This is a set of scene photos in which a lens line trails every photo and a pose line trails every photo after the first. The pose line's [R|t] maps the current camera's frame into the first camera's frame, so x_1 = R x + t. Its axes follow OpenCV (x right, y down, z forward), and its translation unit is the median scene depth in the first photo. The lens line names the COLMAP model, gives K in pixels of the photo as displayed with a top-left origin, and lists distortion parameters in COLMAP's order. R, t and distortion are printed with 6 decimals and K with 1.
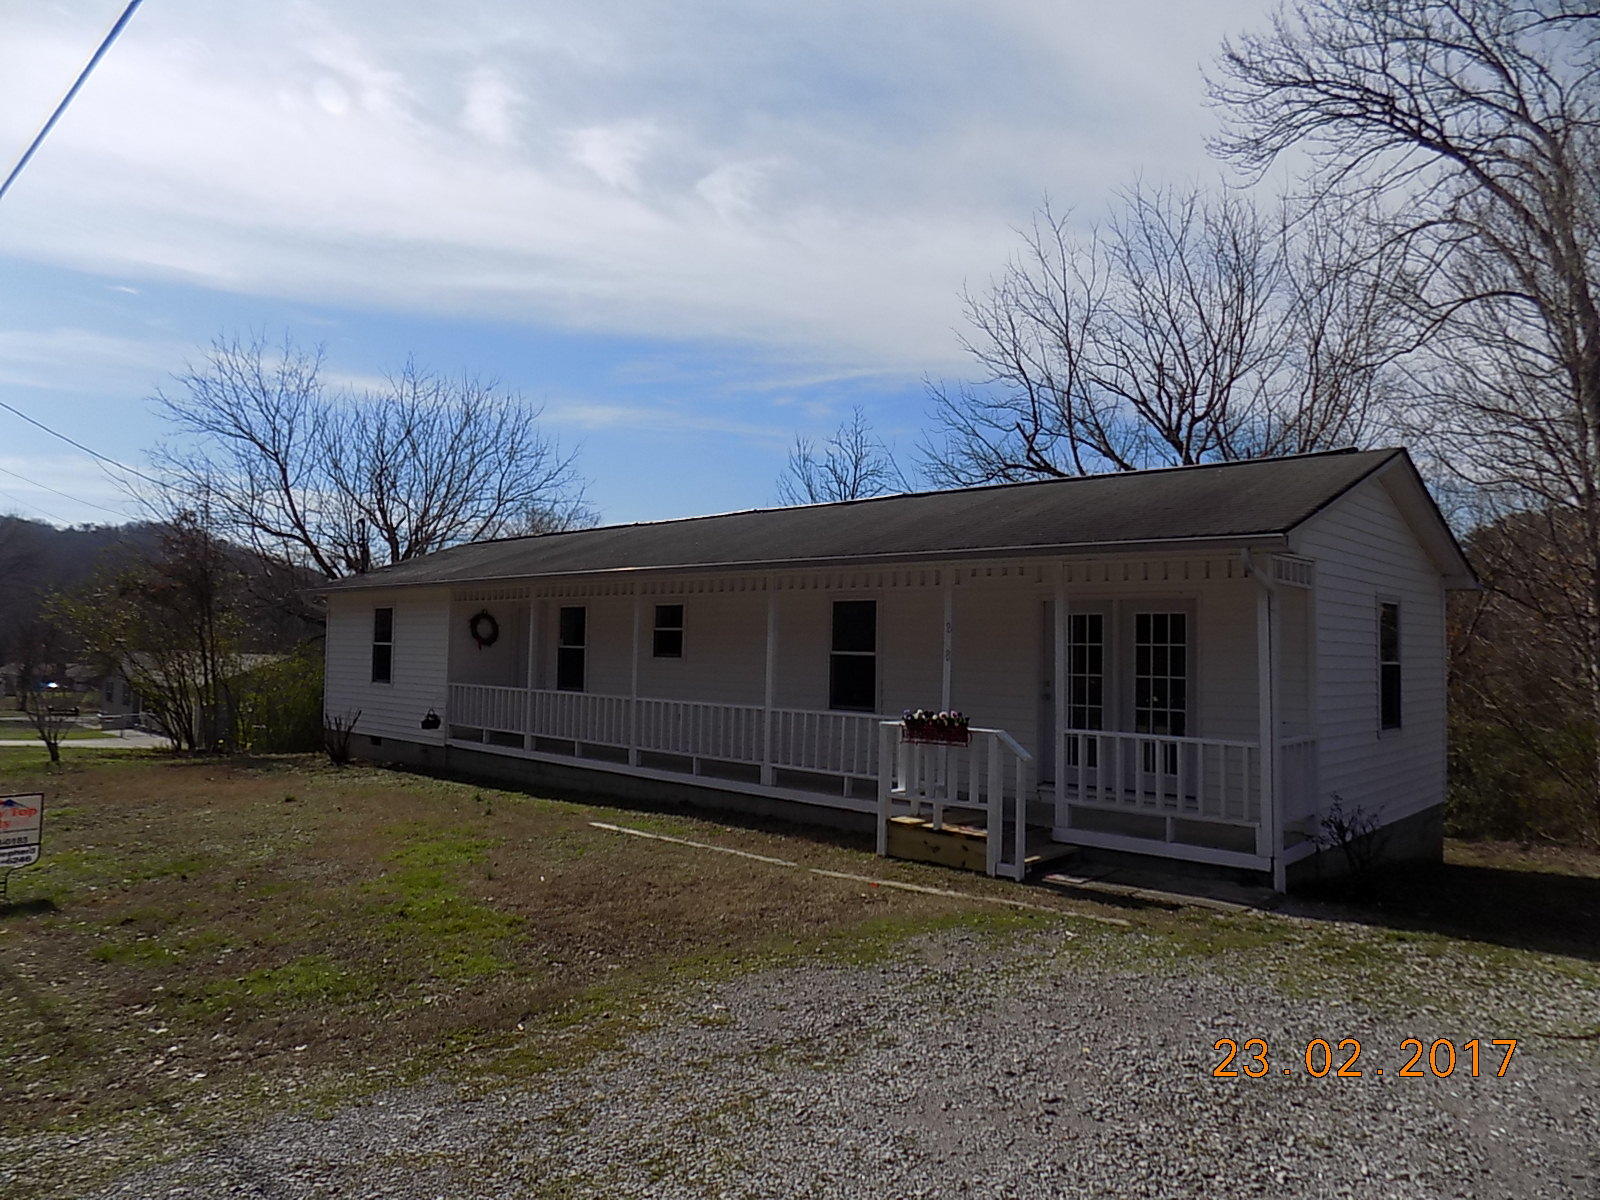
lens RADIAL K [[1081.7, 0, 800.0], [0, 1081.7, 600.0], [0, 0, 1]] dist [-0.076124, 0.077235]
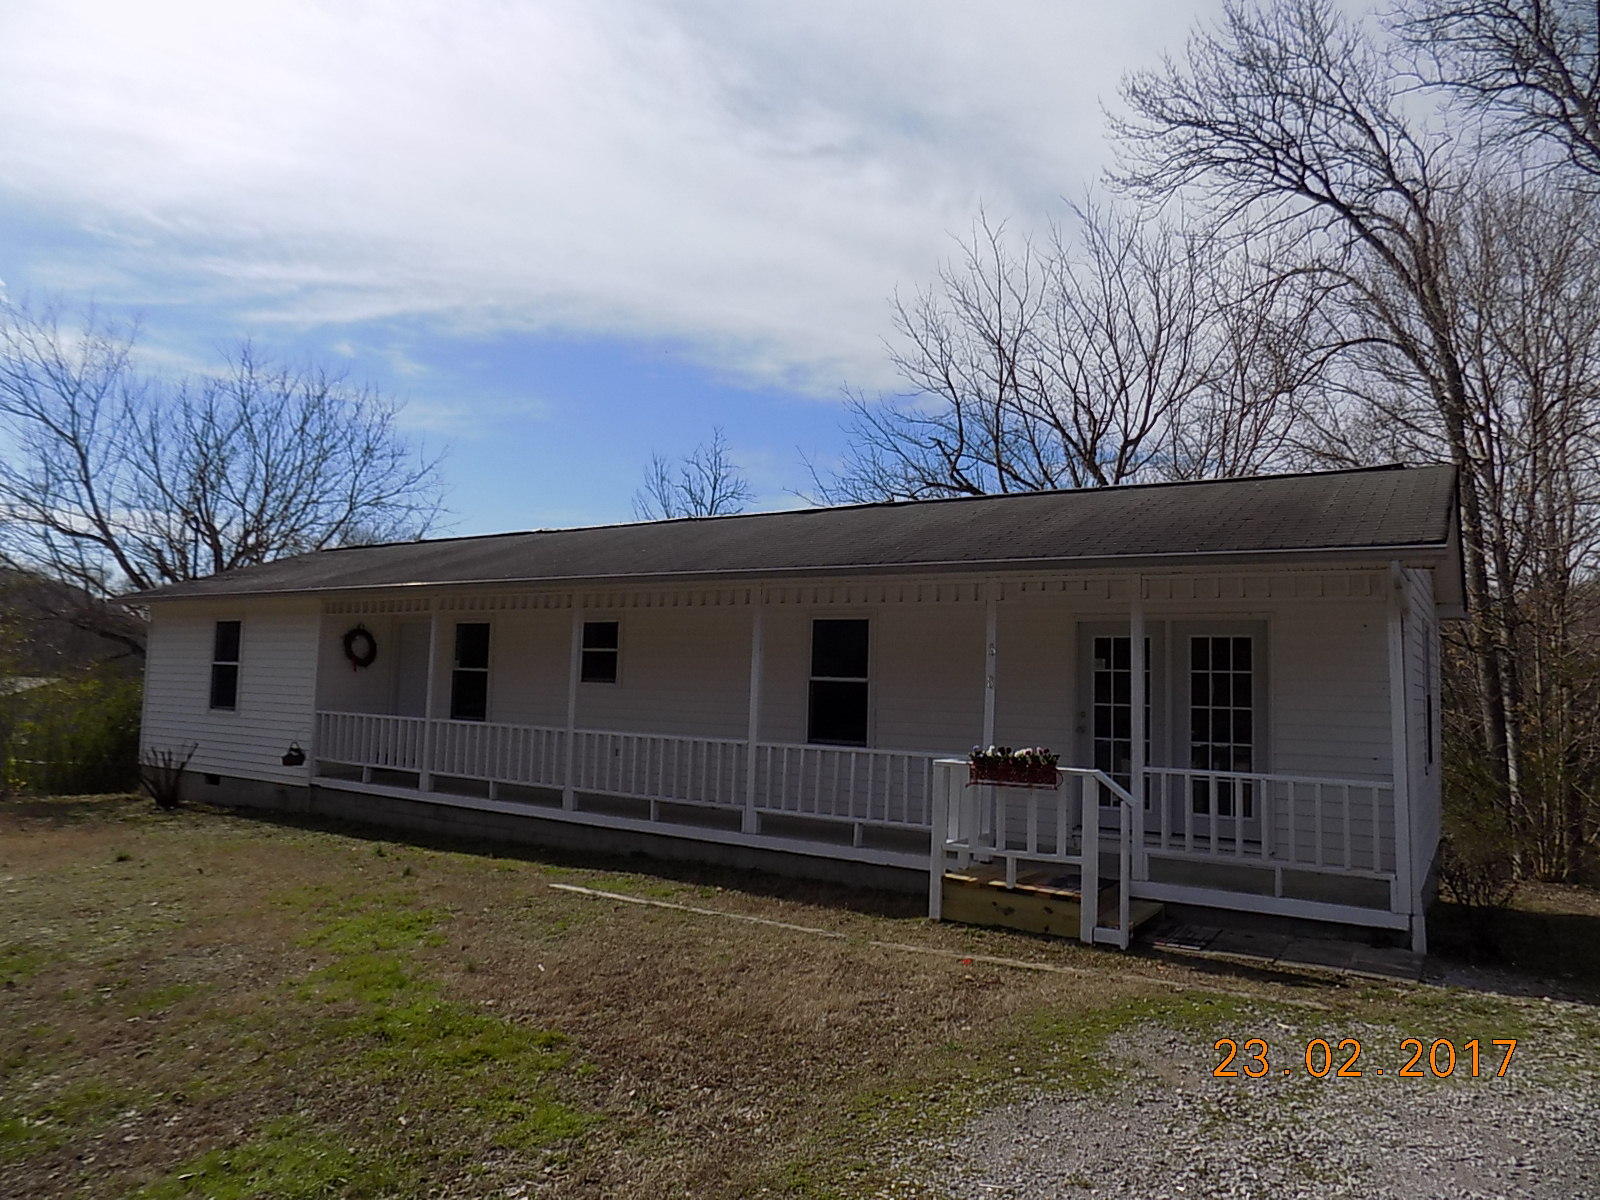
lens RADIAL K [[1081.7, 0, 800.0], [0, 1081.7, 600.0], [0, 0, 1]] dist [-0.076124, 0.077235]
pose [[0.984477, 0.021714, 0.174165, -0.130203], [-0.016999, 0.999449, -0.028515, 0.010176], [-0.174688, 0.025112, 0.984304, 0.137115]]
